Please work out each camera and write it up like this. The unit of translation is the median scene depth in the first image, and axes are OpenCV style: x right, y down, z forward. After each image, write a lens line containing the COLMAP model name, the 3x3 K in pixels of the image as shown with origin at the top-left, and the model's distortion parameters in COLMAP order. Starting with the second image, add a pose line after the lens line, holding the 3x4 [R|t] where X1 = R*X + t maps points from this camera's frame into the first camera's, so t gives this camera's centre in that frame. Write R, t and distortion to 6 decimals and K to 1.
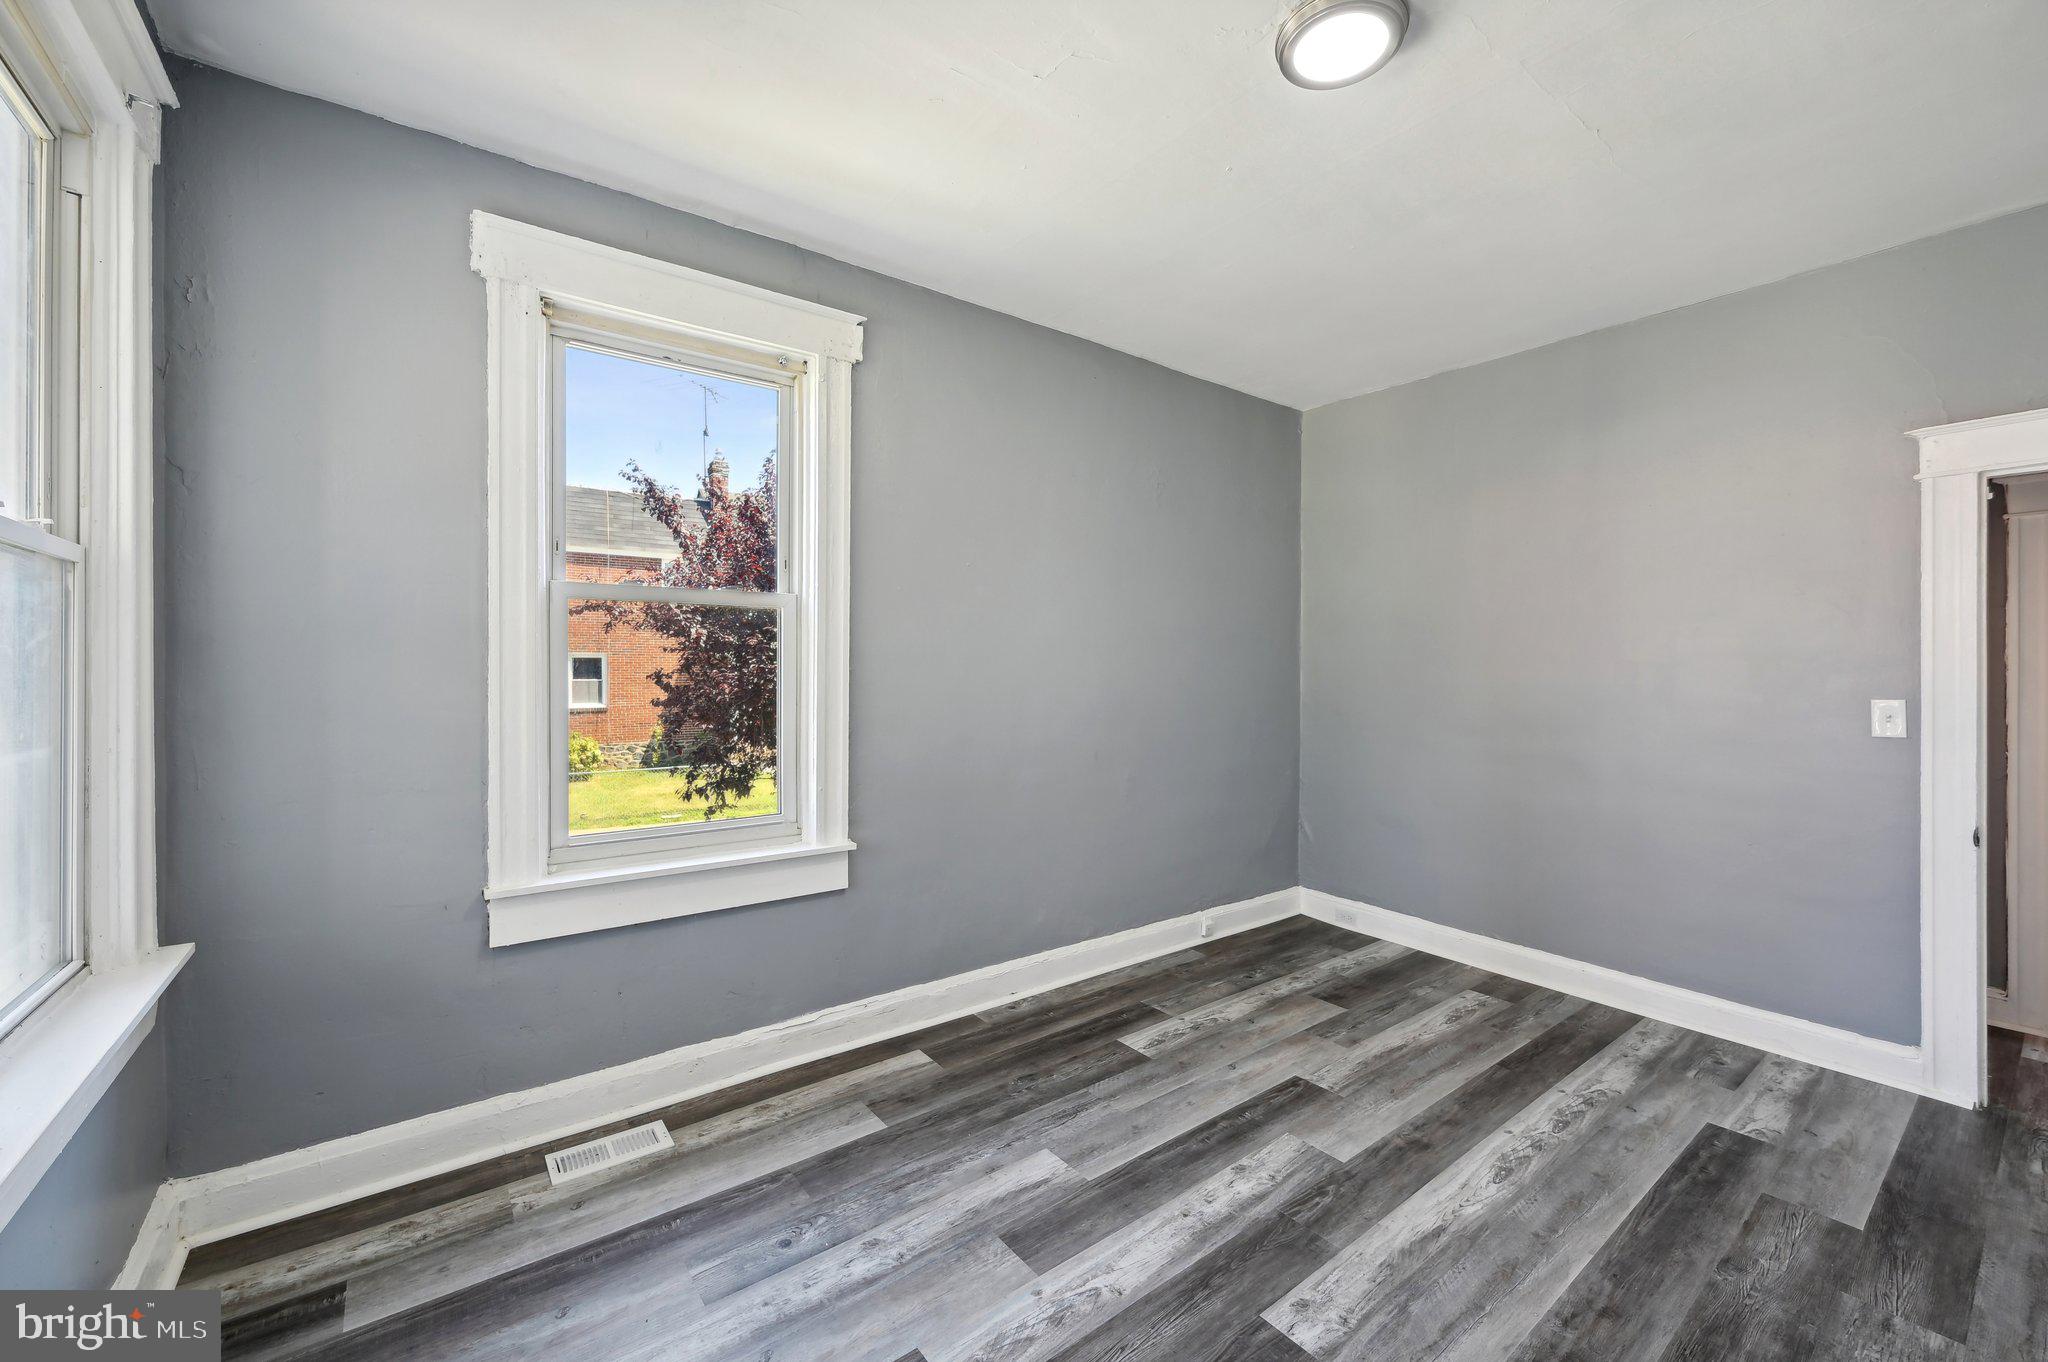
lens RADIAL K [[839.5, 0, 1022.8], [0, 839.5, 669.2], [0, 0, 1]] dist [0.000311, -0.000009]
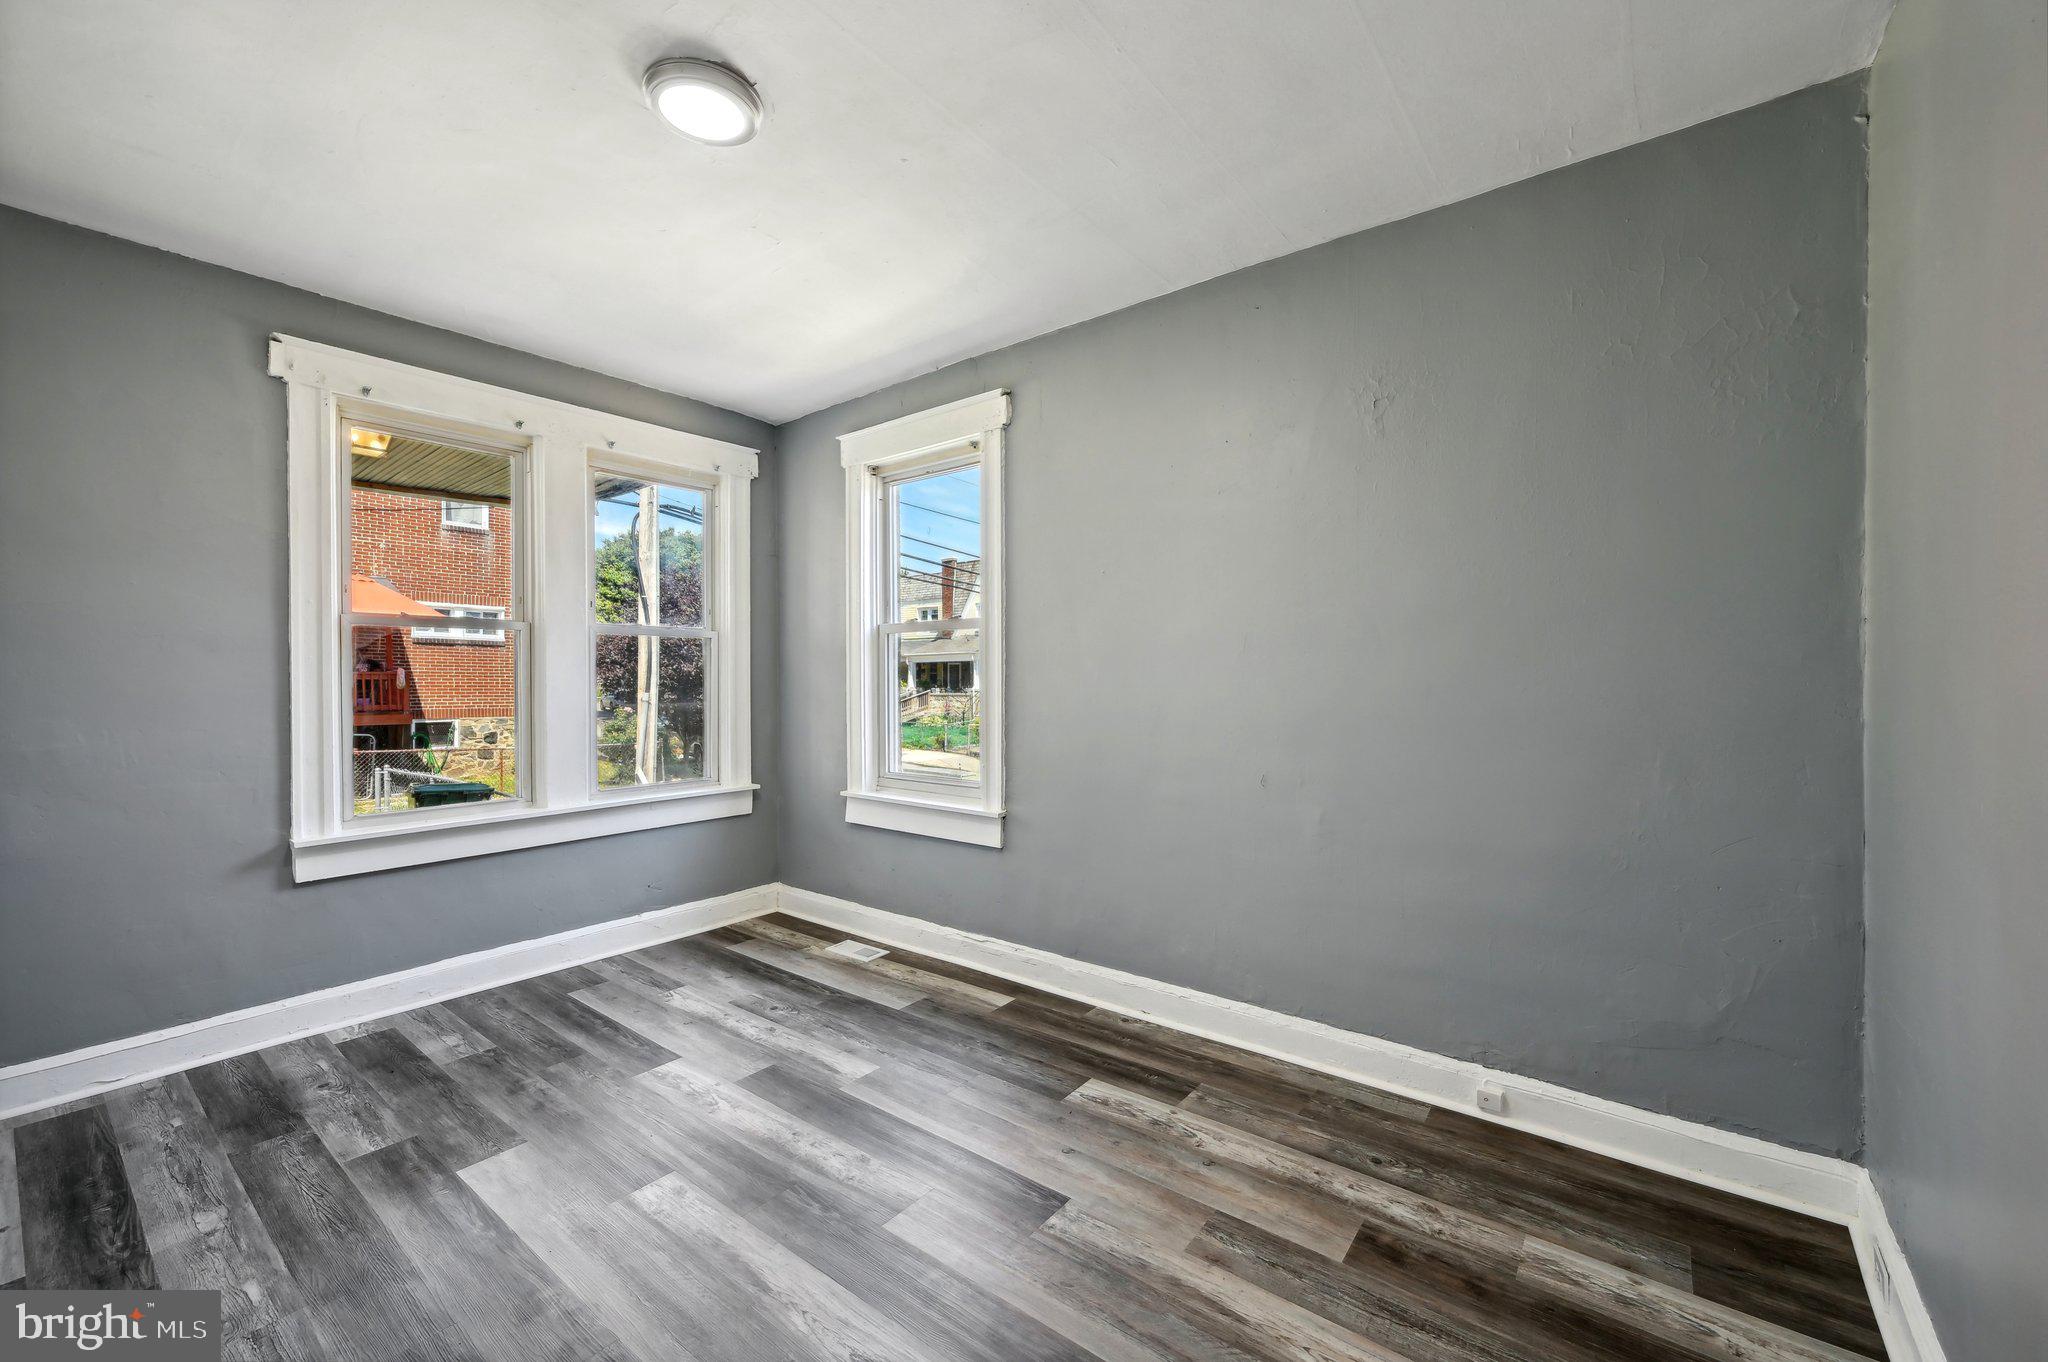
lens RADIAL K [[820.3, 0, 1021.5], [0, 820.3, 691.1], [0, 0, 1]] dist [-0.000369, 0.000050]
pose [[0.240526, 0.019447, -0.970448, 0.992815], [0.005446, 0.999757, 0.021384, -0.002360], [0.970627, -0.010428, 0.240362, 0.740811]]
